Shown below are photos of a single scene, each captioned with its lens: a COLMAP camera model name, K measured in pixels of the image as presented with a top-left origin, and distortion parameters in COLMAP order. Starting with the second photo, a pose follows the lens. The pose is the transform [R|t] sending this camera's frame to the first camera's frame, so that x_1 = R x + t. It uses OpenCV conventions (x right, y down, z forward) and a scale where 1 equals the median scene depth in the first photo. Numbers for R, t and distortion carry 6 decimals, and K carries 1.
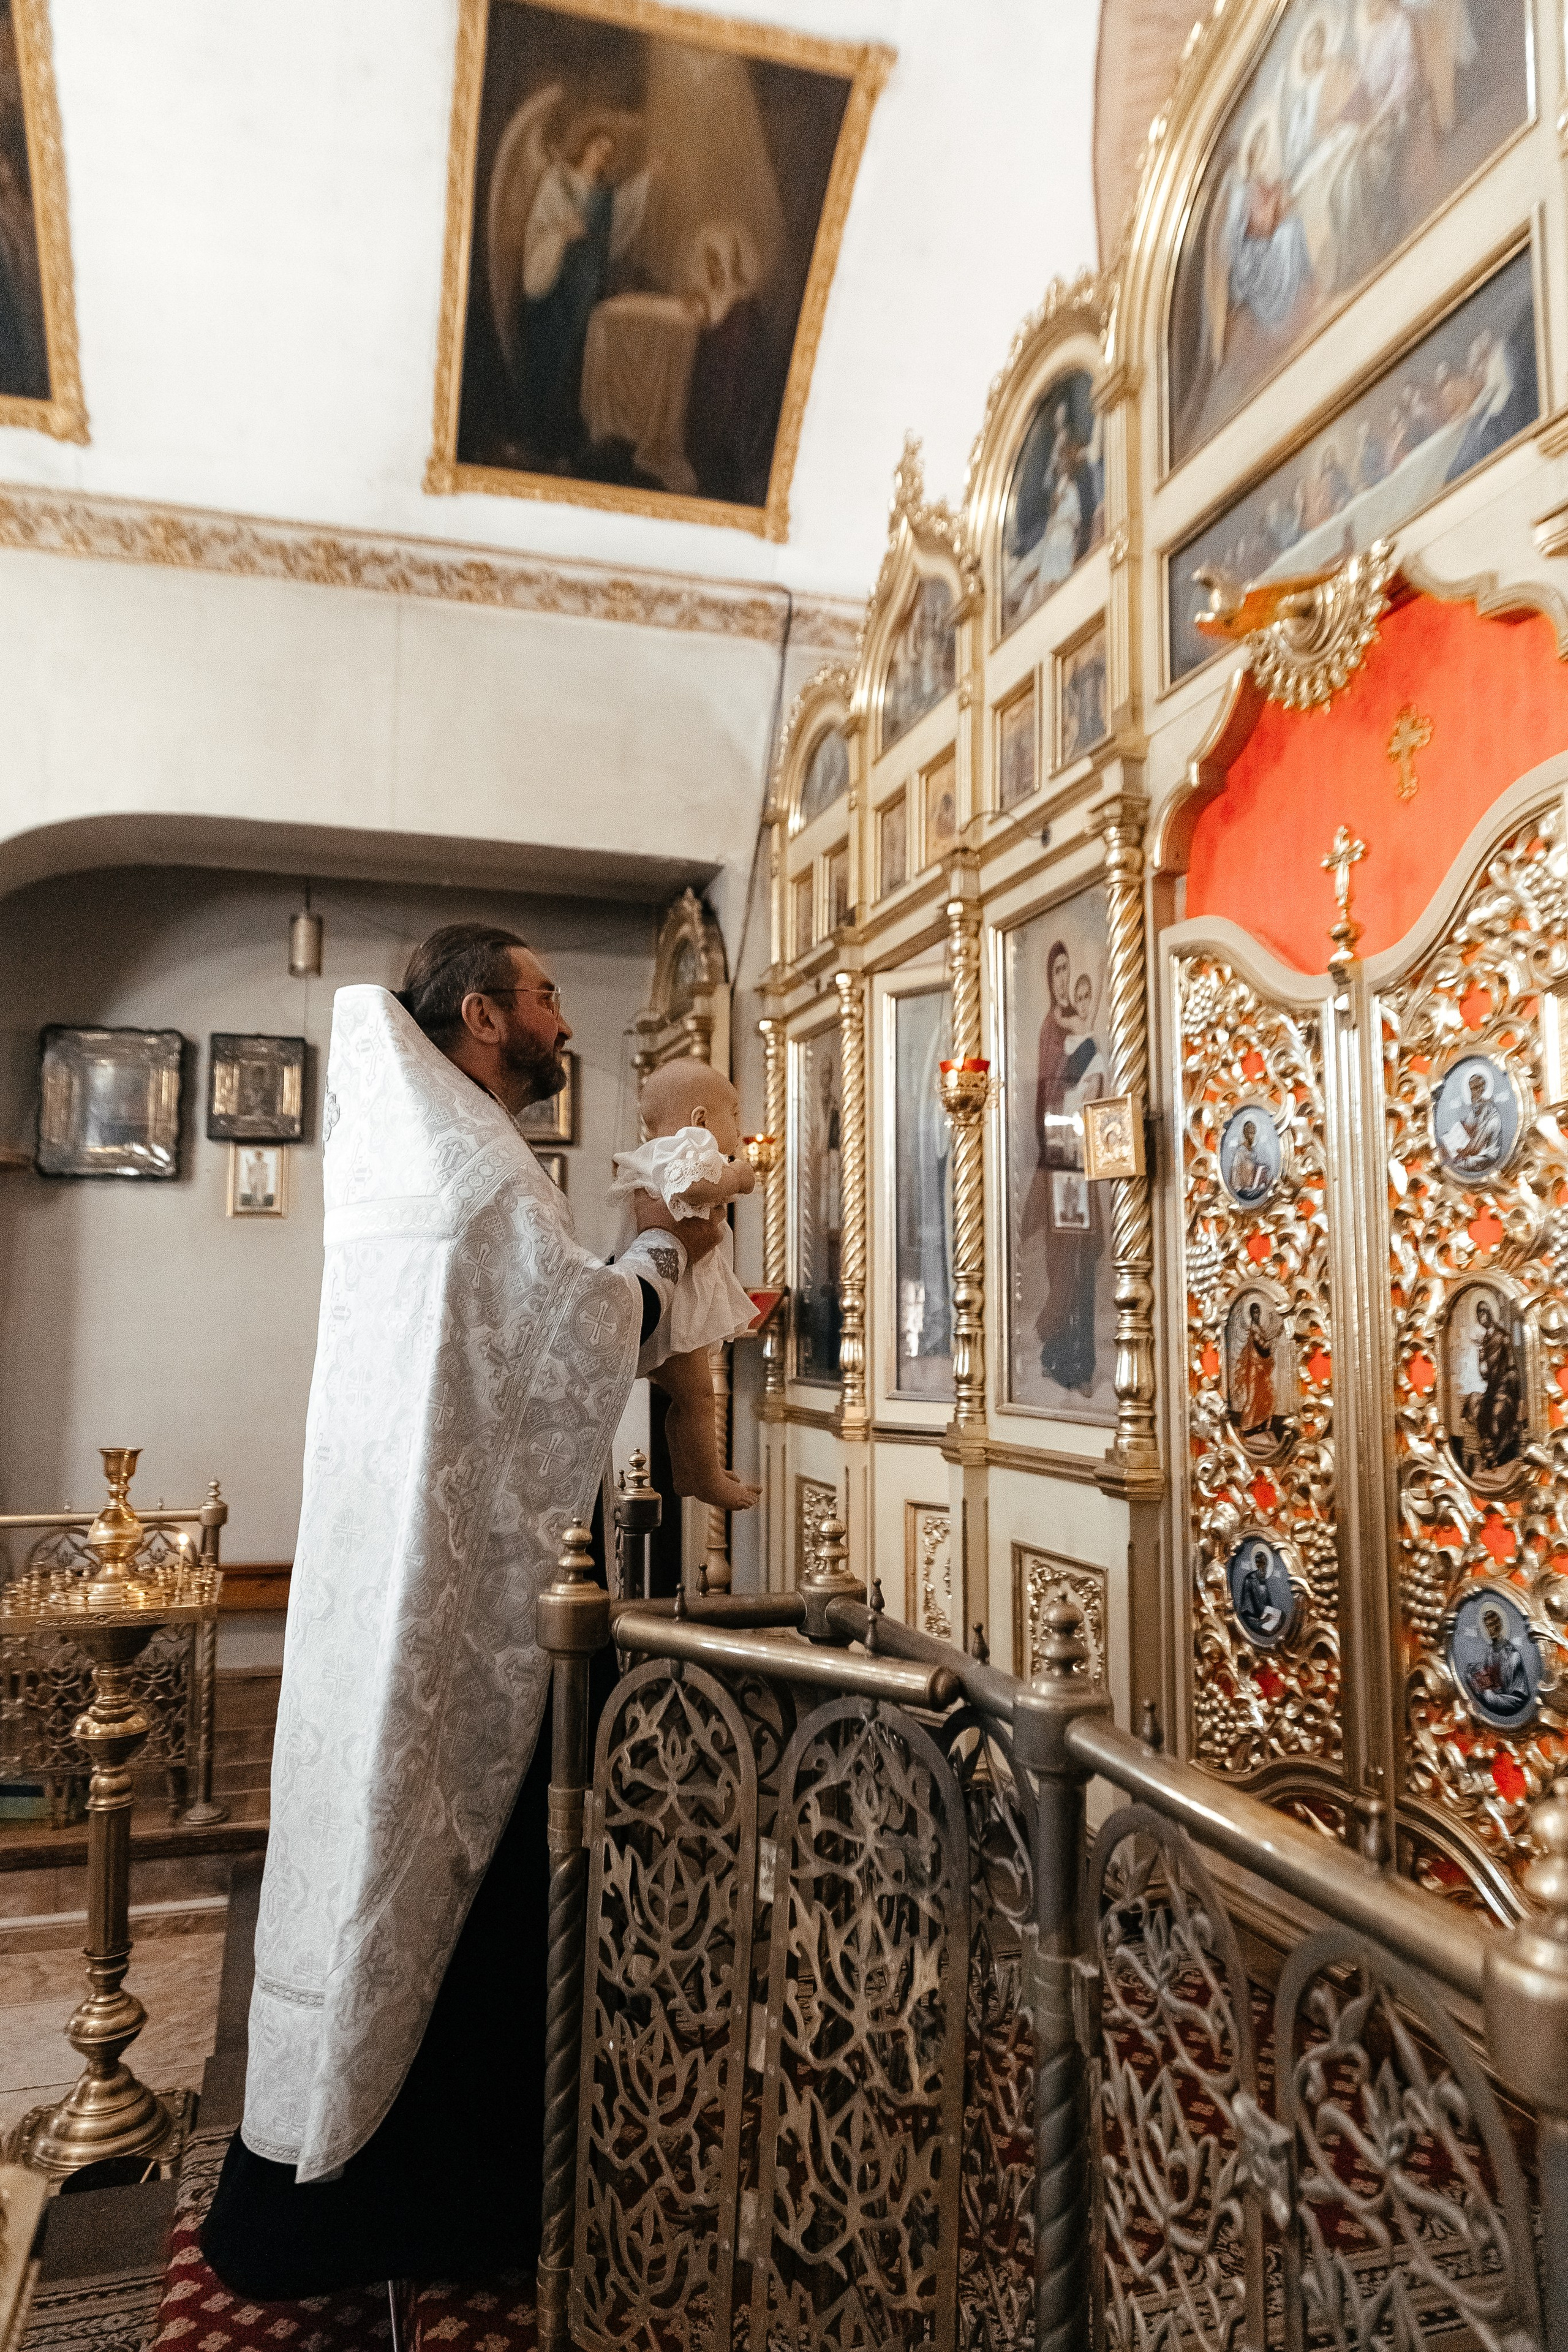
lens RADIAL K [[1543.4, 0, 812.1], [0, 1543.4, 1152.1], [0, 0, 1]] dist [-0.024451, 0.027287]
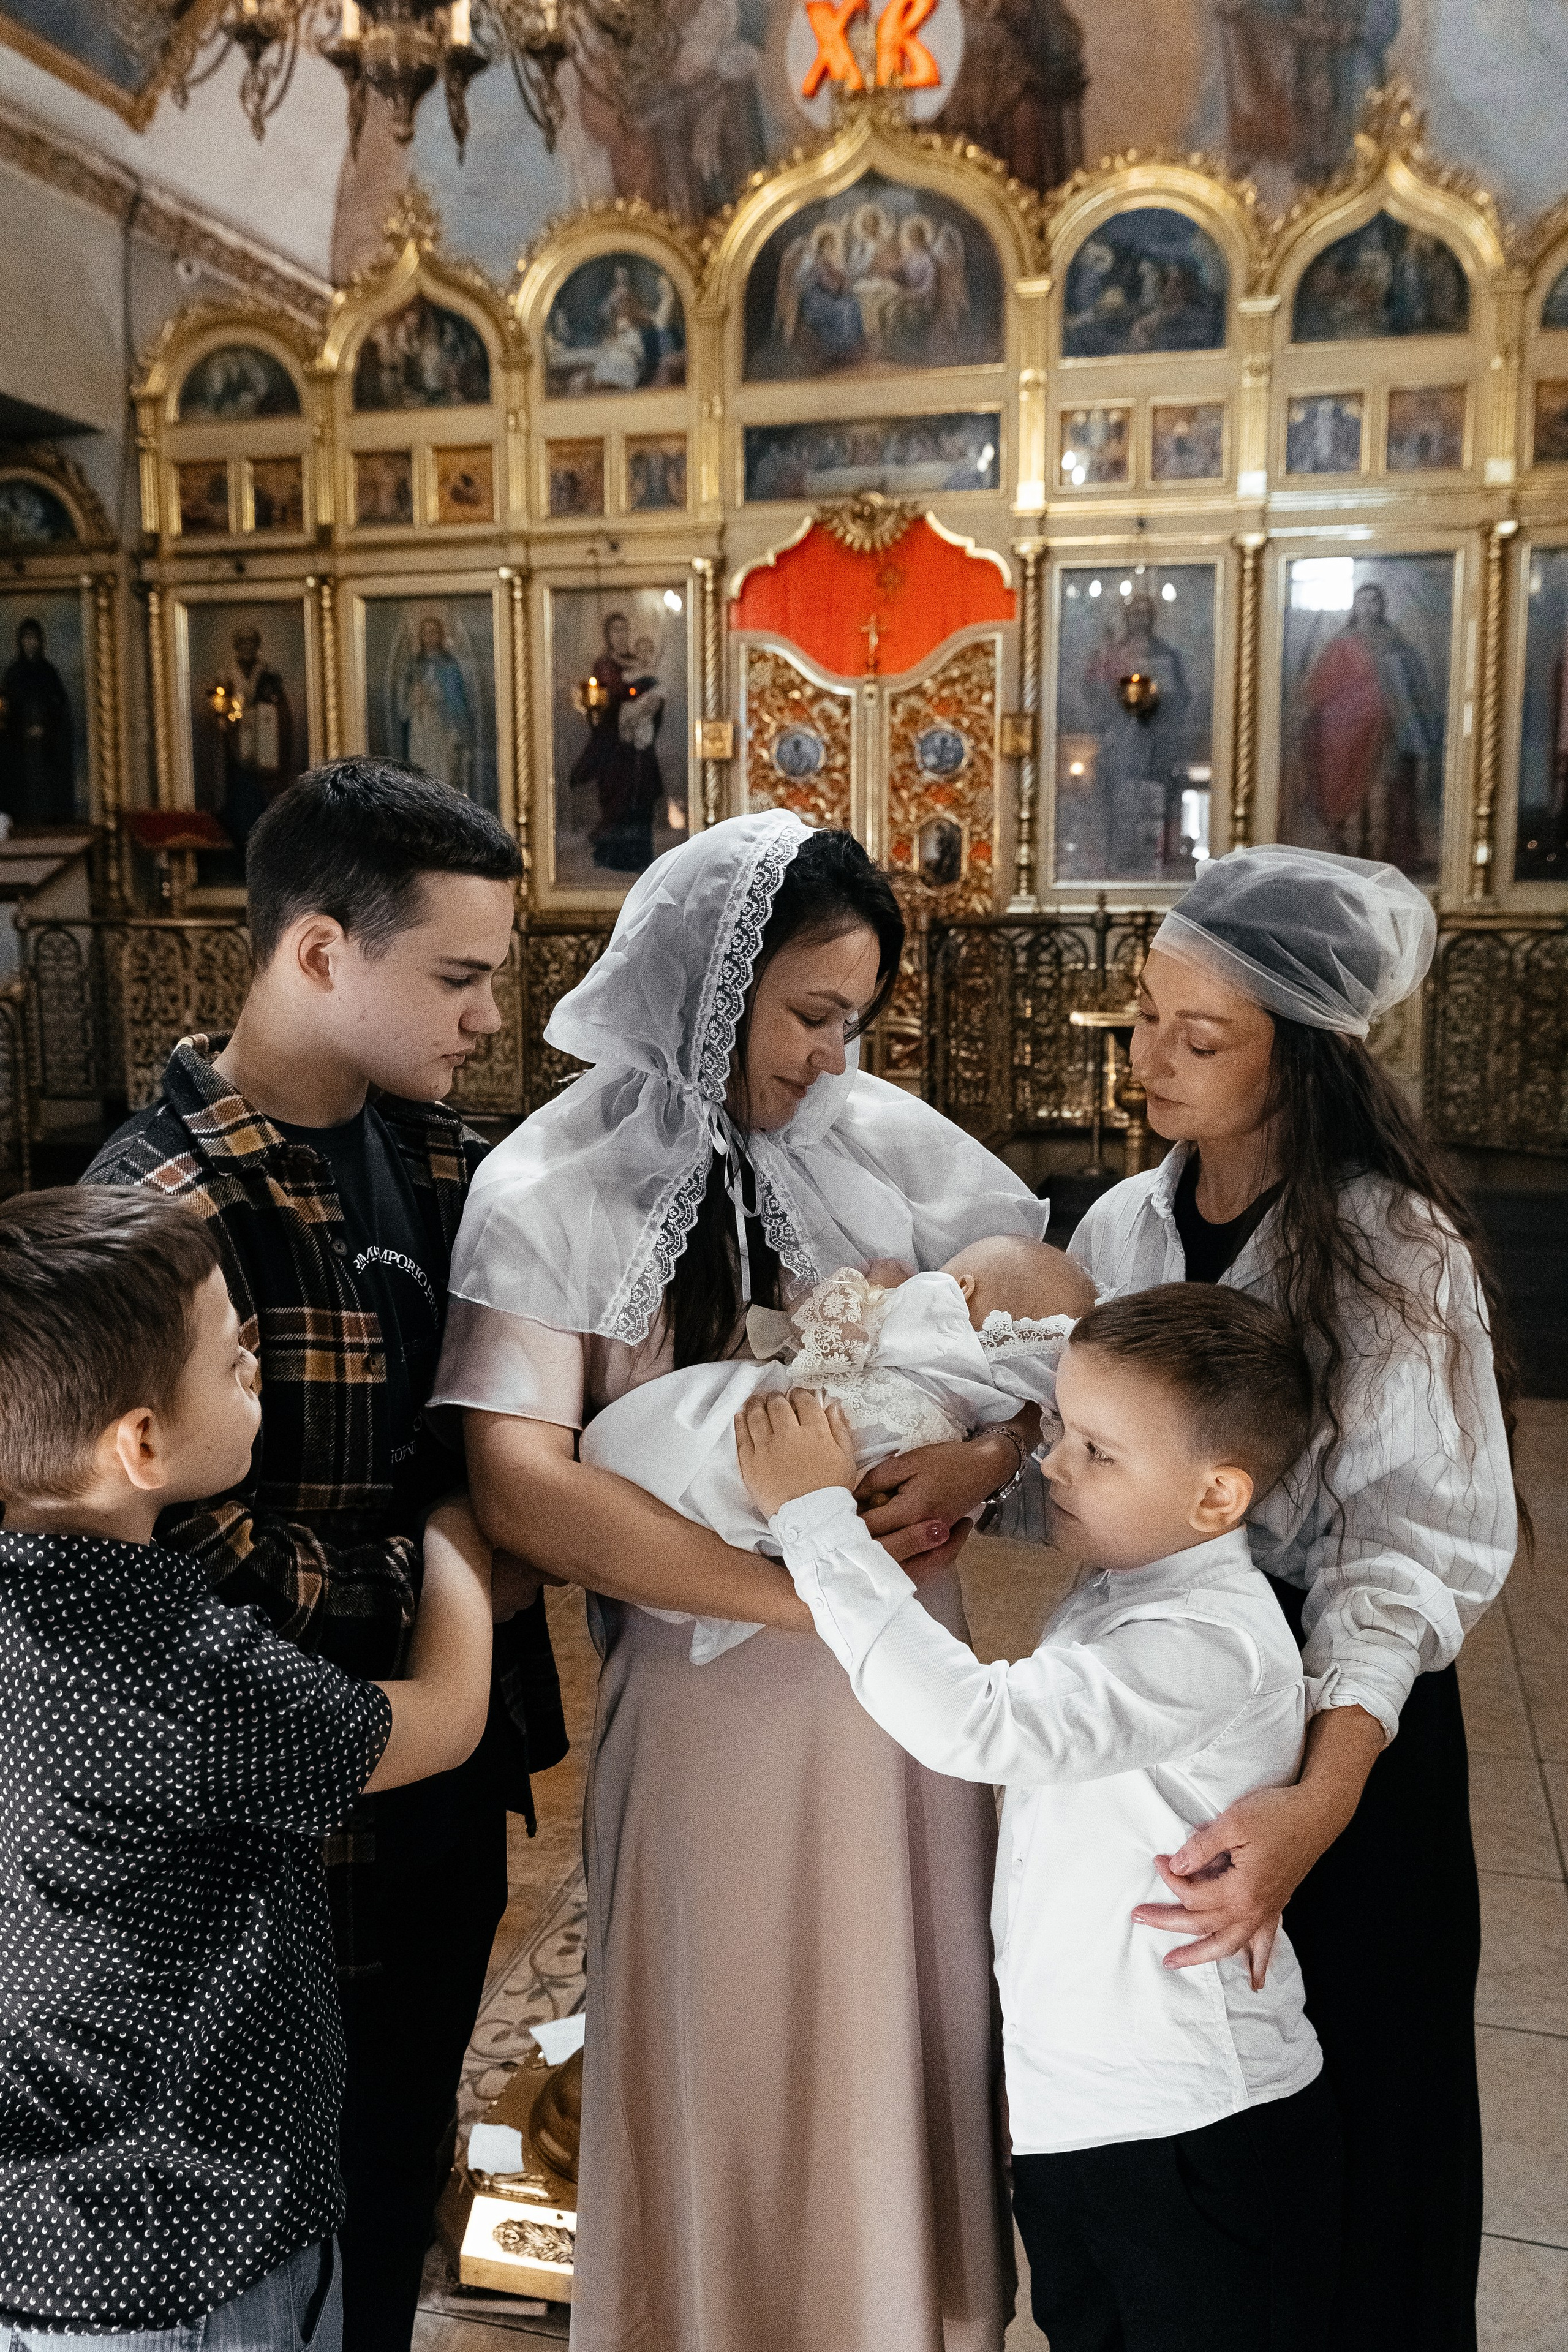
lens RADIAL K [[2109.4, 0, 760.4], [0, 2109.4, 1162.1], [0, 0, 1]] dist [-0.010376, 0.044709]
pose [[0.554610, -0.121539, 0.823186, -2.185929], [-0.084021, 0.976040, 0.200715, -0.029234], [-0.827857, -0.180484, 0.531110, -0.610720]]
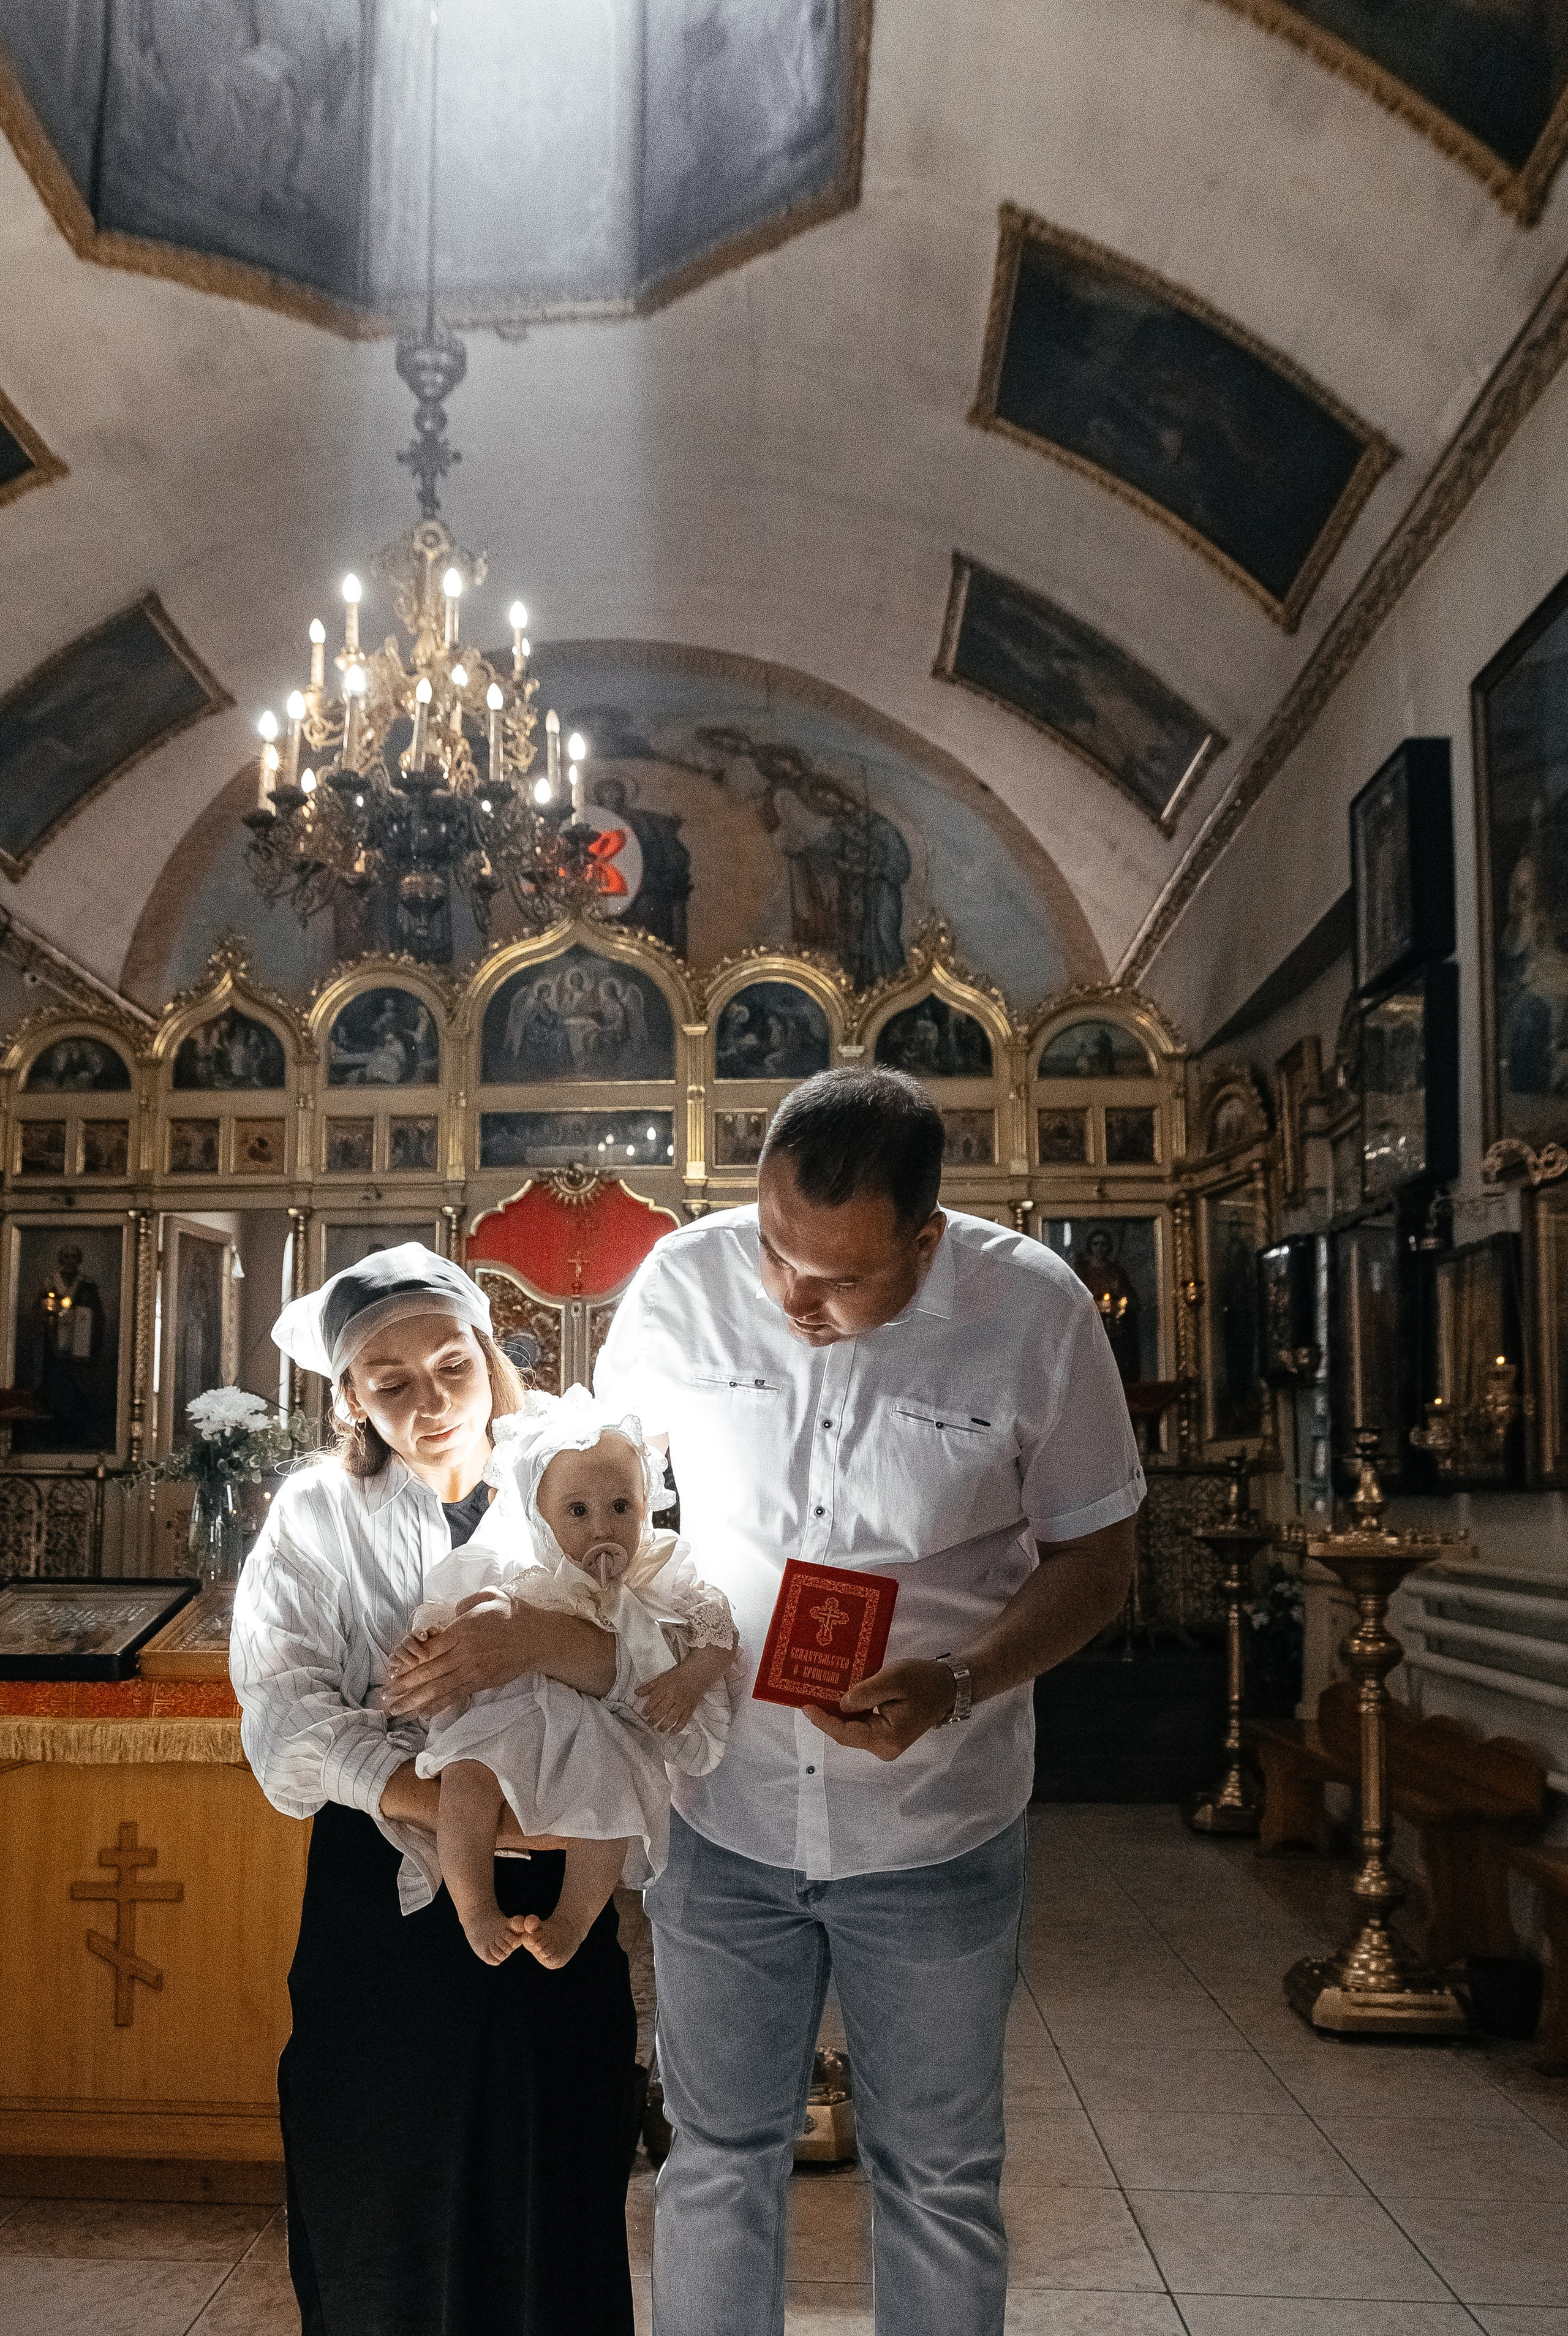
lens RADIAL K [[1982.8, 0, 679.3], [0, 1982.8, 1259.8], [0, 0, 1]] dist [-0.034875, 0.002529]
pose [[0.368930, 0.111640, 0.922728, -2.900551], [-0.099381, 0.991807, -0.080263, 0.092573], [-0.924129, -0.062091, 0.377002, -0.613186]]
